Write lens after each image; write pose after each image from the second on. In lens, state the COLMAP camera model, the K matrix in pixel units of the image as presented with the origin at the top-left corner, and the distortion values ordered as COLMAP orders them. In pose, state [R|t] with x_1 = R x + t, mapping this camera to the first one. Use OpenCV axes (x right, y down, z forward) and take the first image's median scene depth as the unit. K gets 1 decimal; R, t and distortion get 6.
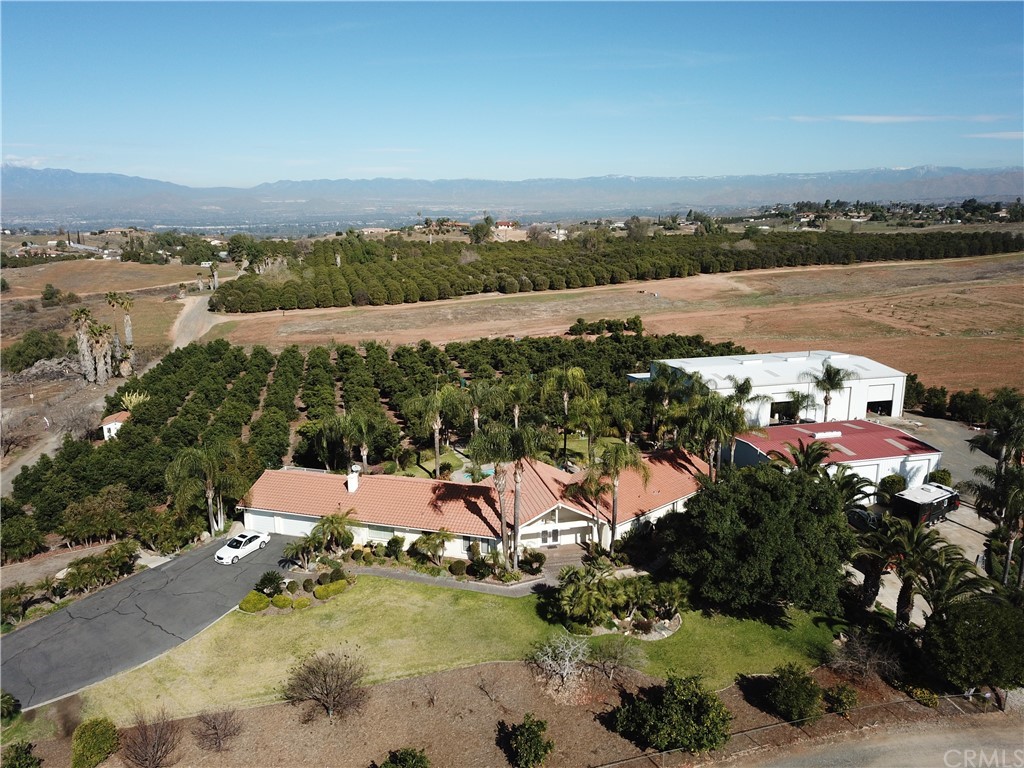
lens RADIAL K [[780.2, 0, 516.4], [0, 780.2, 375.4], [0, 0, 1]] dist [0.015804, -0.015580]
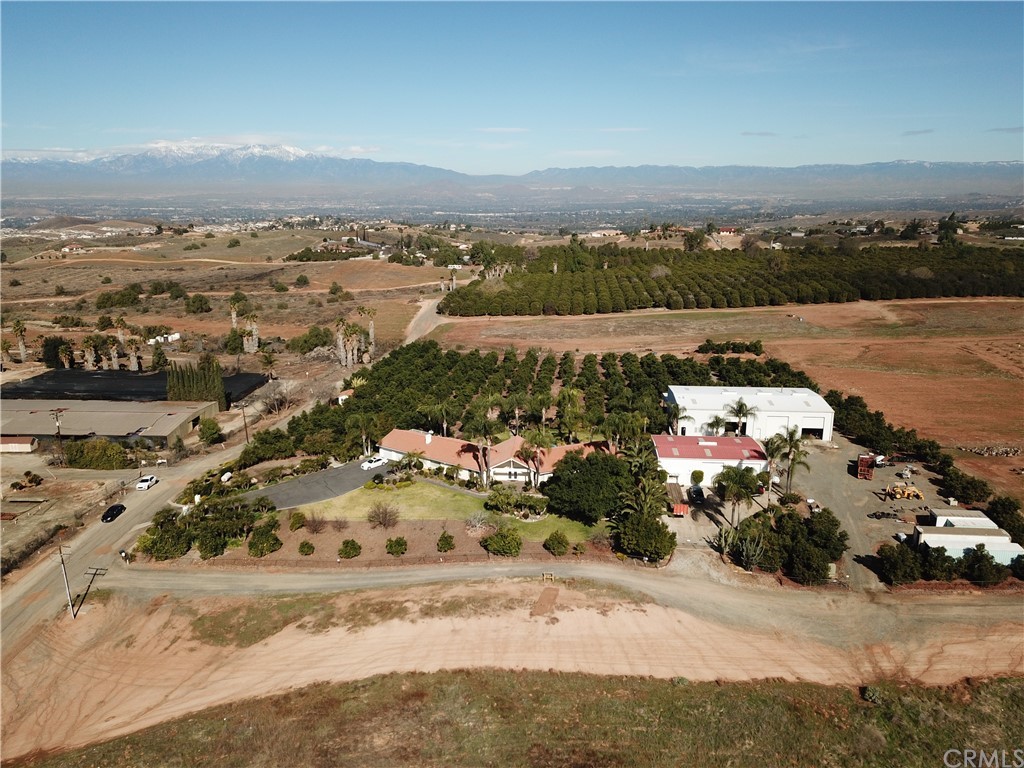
lens RADIAL K [[780.2, 0, 516.4], [0, 780.2, 375.4], [0, 0, 1]] dist [0.015804, -0.015580]
pose [[0.947226, 0.079145, -0.310643, 0.388766], [-0.074221, 0.996858, 0.027659, -0.062659], [0.311856, -0.003143, 0.950124, -0.528231]]
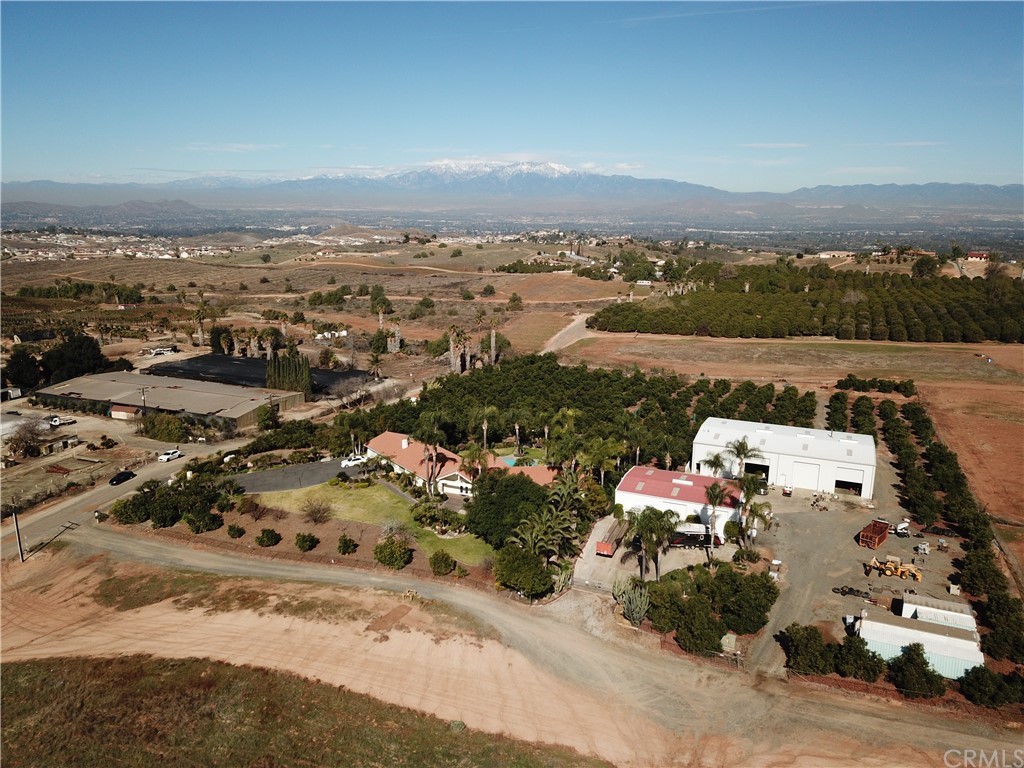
lens RADIAL K [[780.2, 0, 516.4], [0, 780.2, 375.4], [0, 0, 1]] dist [0.015804, -0.015580]
pose [[0.798001, 0.144665, -0.585035, 0.742992], [-0.147921, 0.988083, 0.042560, -0.106264], [0.584220, 0.052576, 0.809891, -0.303443]]
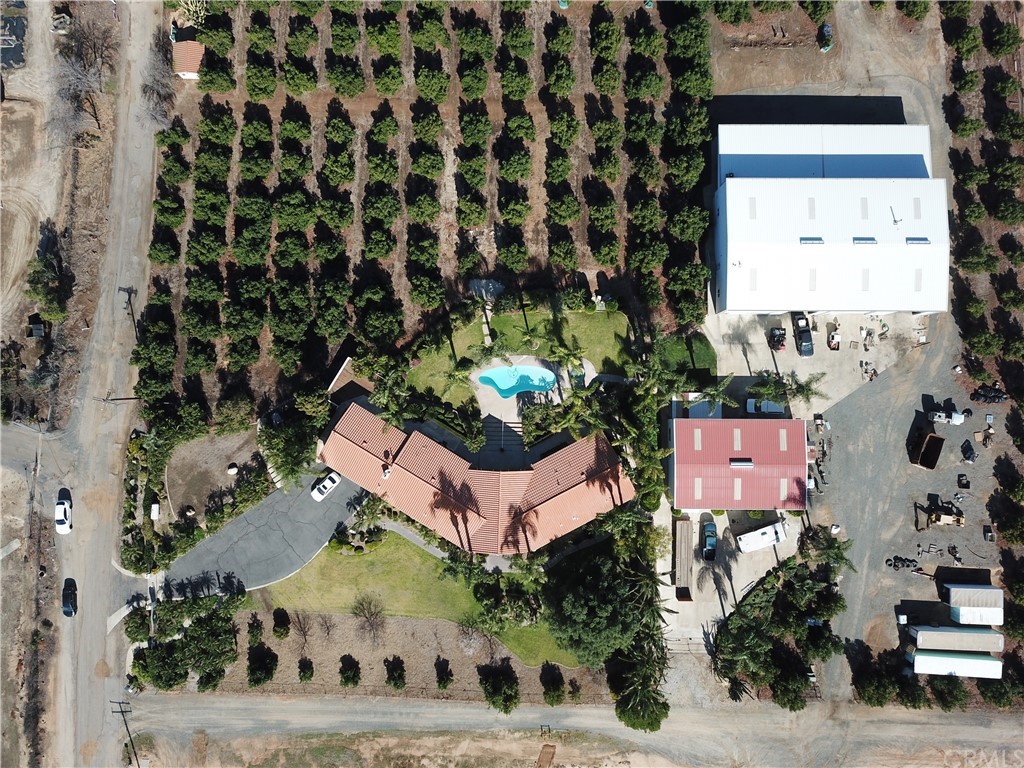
lens RADIAL K [[780.2, 0, 516.4], [0, 780.2, 375.4], [0, 0, 1]] dist [0.015804, -0.015580]
pose [[0.965642, 0.259573, -0.012556, 0.007493], [-0.053522, 0.245923, 0.967811, -0.908487], [0.254305, -0.933886, 0.251367, 0.539345]]
